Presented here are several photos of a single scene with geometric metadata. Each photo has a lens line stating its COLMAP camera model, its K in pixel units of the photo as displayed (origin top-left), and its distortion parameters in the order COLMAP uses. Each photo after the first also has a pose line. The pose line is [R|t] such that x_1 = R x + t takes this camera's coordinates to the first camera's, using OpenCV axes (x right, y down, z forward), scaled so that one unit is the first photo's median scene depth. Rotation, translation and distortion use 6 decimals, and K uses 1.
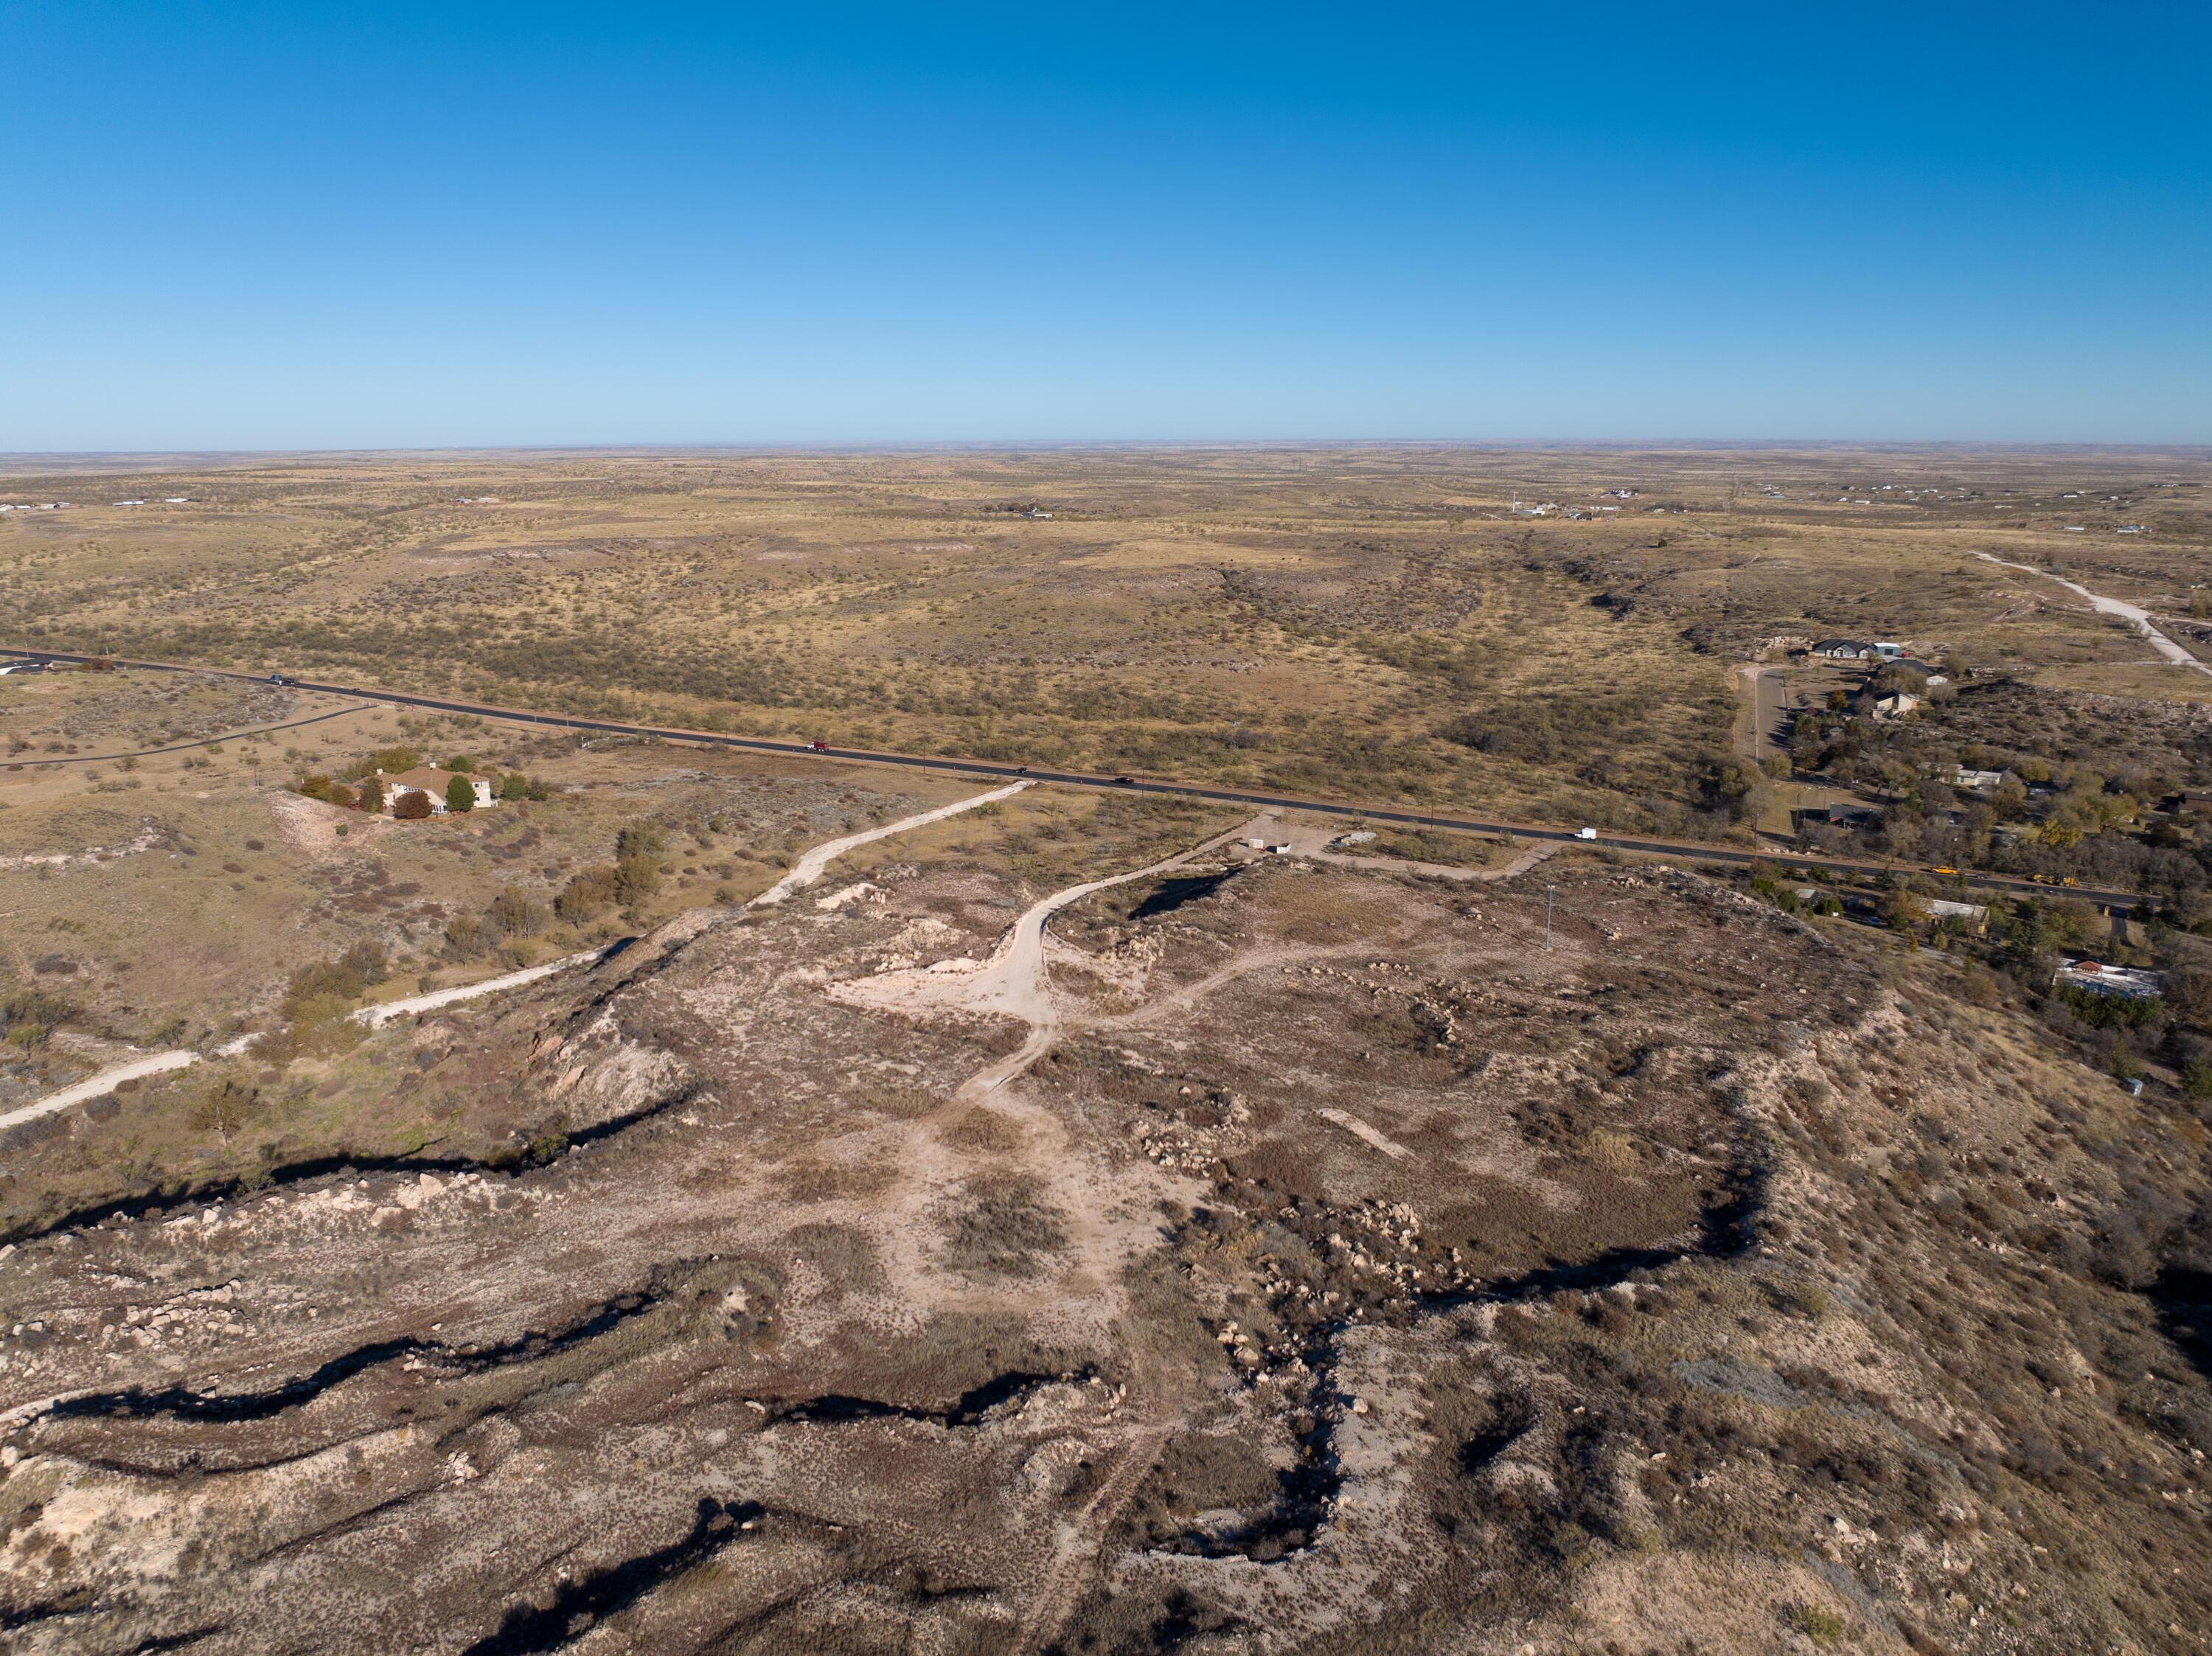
lens RADIAL K [[1560.8, 0, 1112.1], [0, 1560.8, 806.1], [0, 0, 1]] dist [-0.031762, -0.011349]
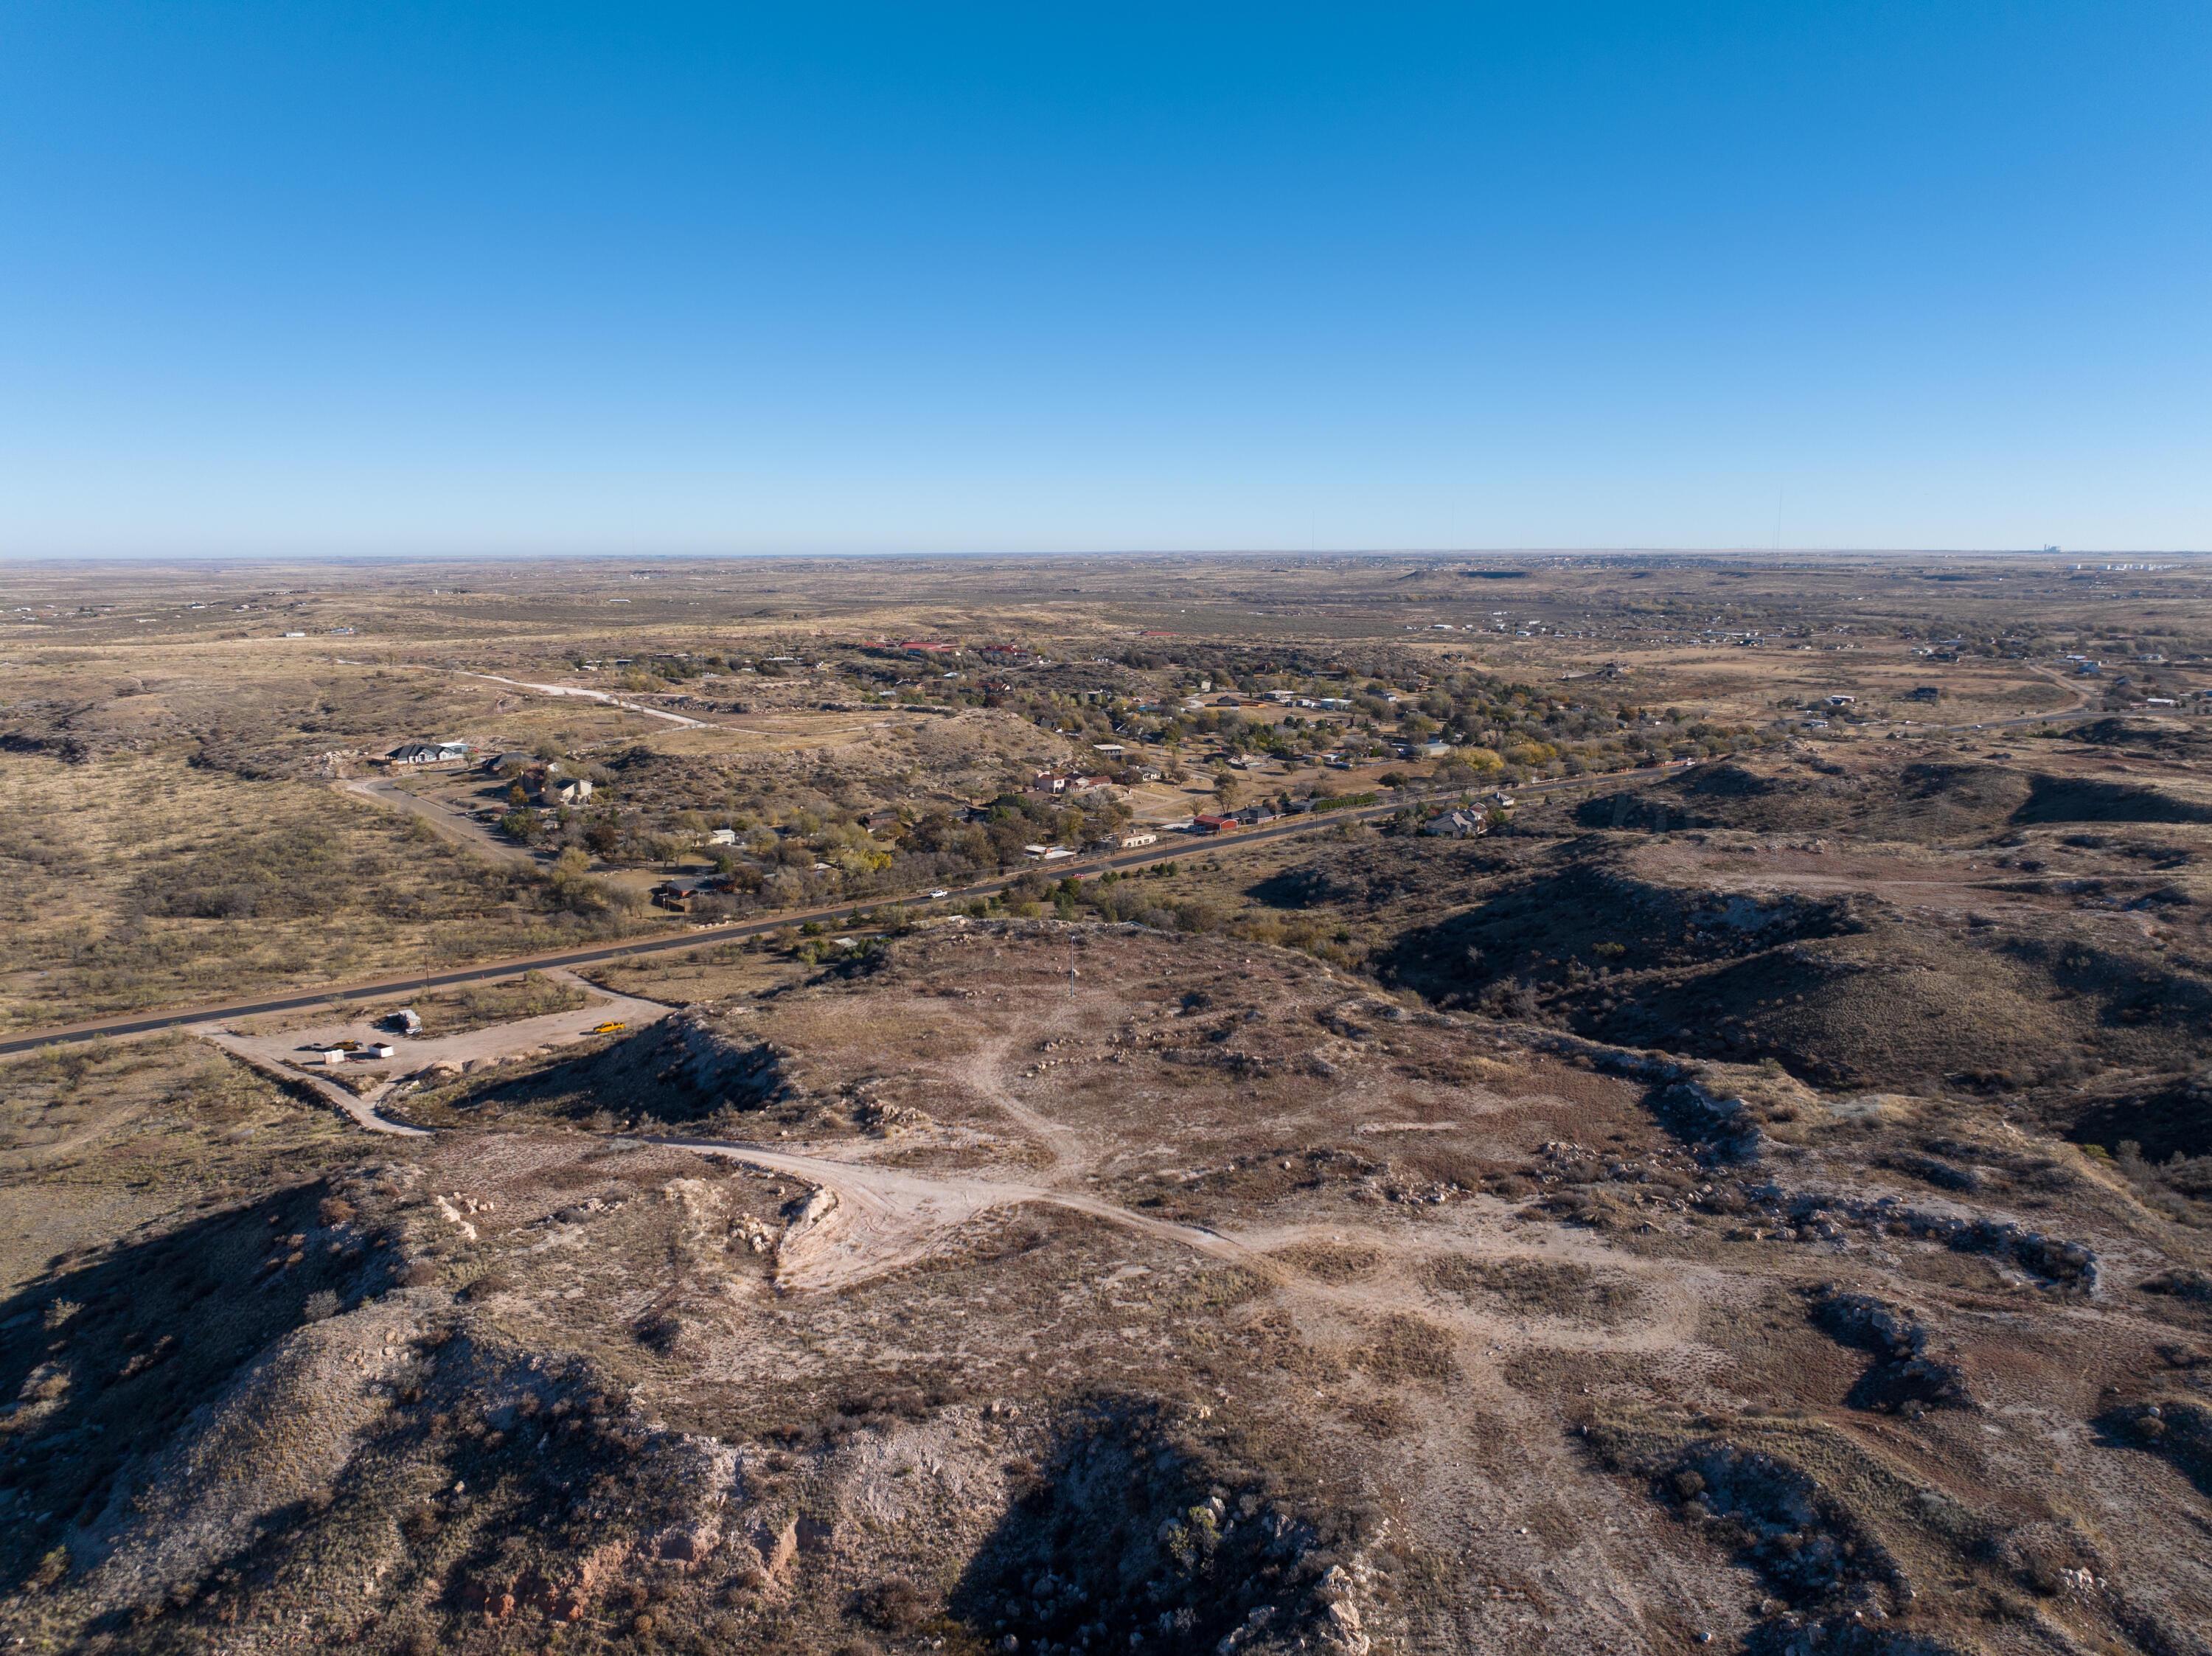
lens RADIAL K [[1560.8, 0, 1112.1], [0, 1560.8, 806.1], [0, 0, 1]] dist [-0.031762, -0.011349]
pose [[0.409894, -0.150165, 0.899687, -0.737908], [0.214330, 0.974595, 0.065020, -0.112805], [-0.886594, 0.166179, 0.431666, 0.534769]]
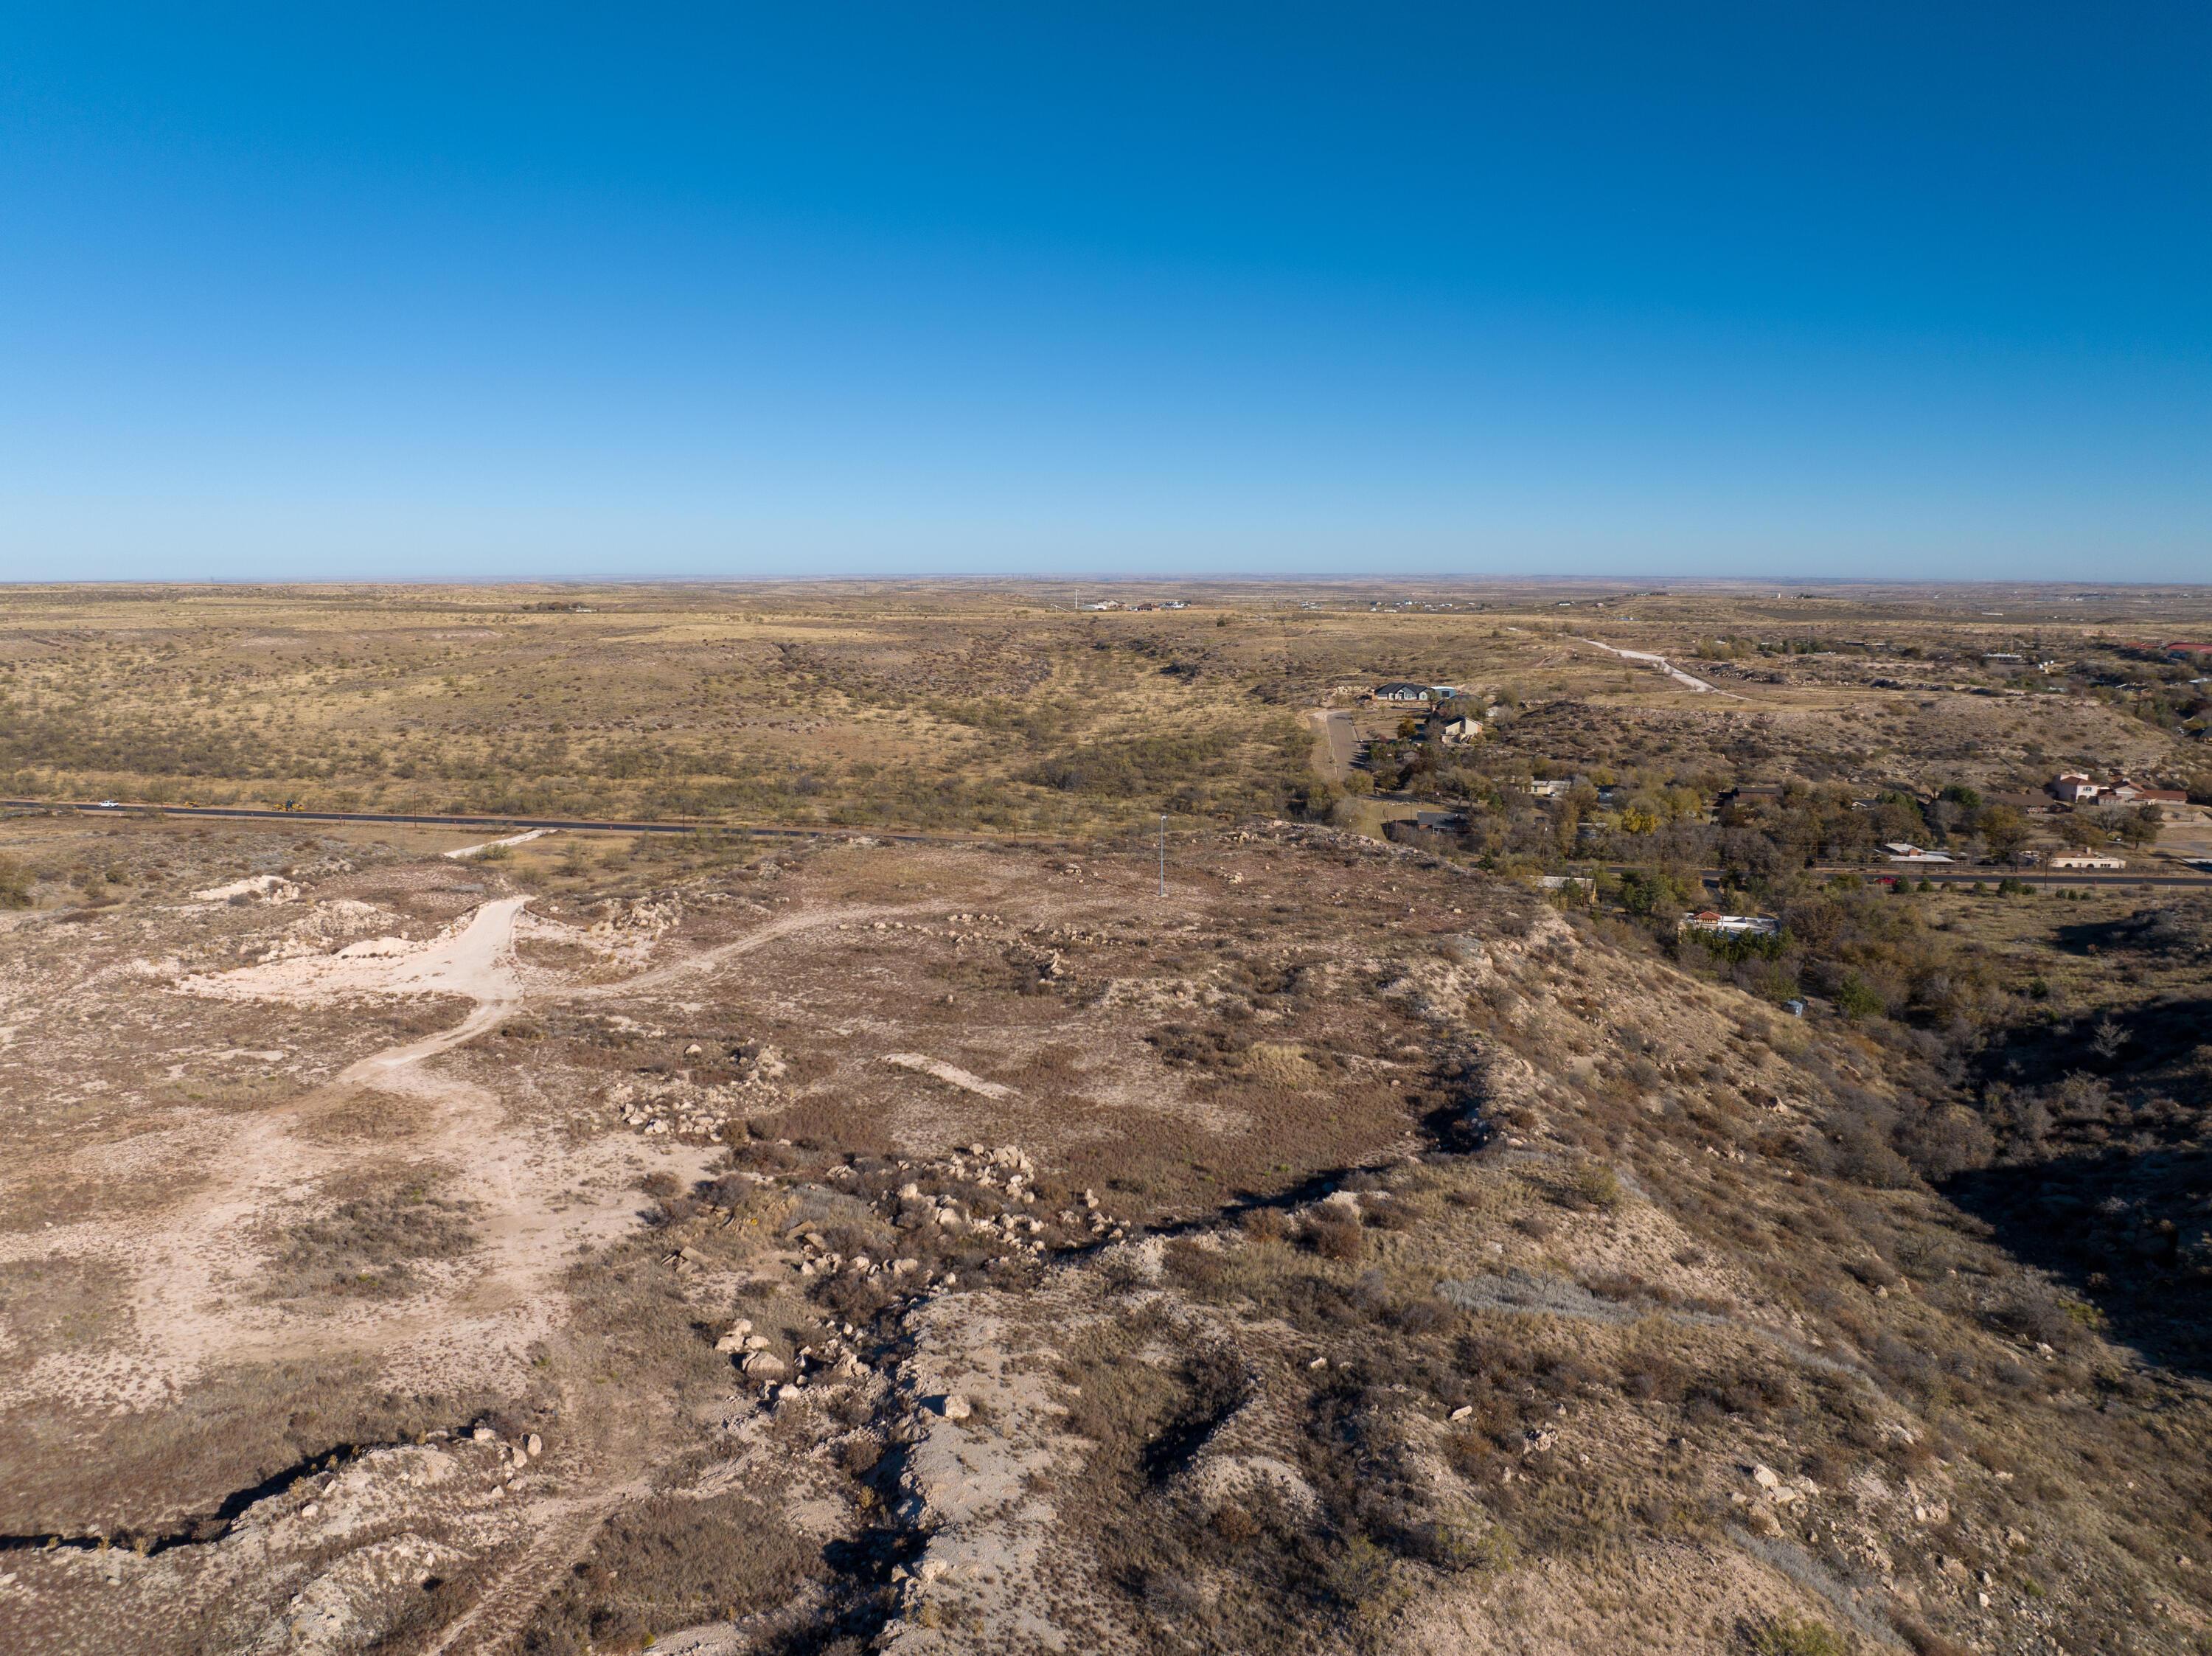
lens RADIAL K [[1555.6, 0, 1110.4], [0, 1555.6, 817.4], [0, 0, 1]] dist [-0.016028, -0.044057]
pose [[0.963334, -0.038981, 0.265457, 0.039226], [0.059461, 0.995805, -0.069553, 0.117820], [-0.261632, 0.082787, 0.961611, 0.231222]]
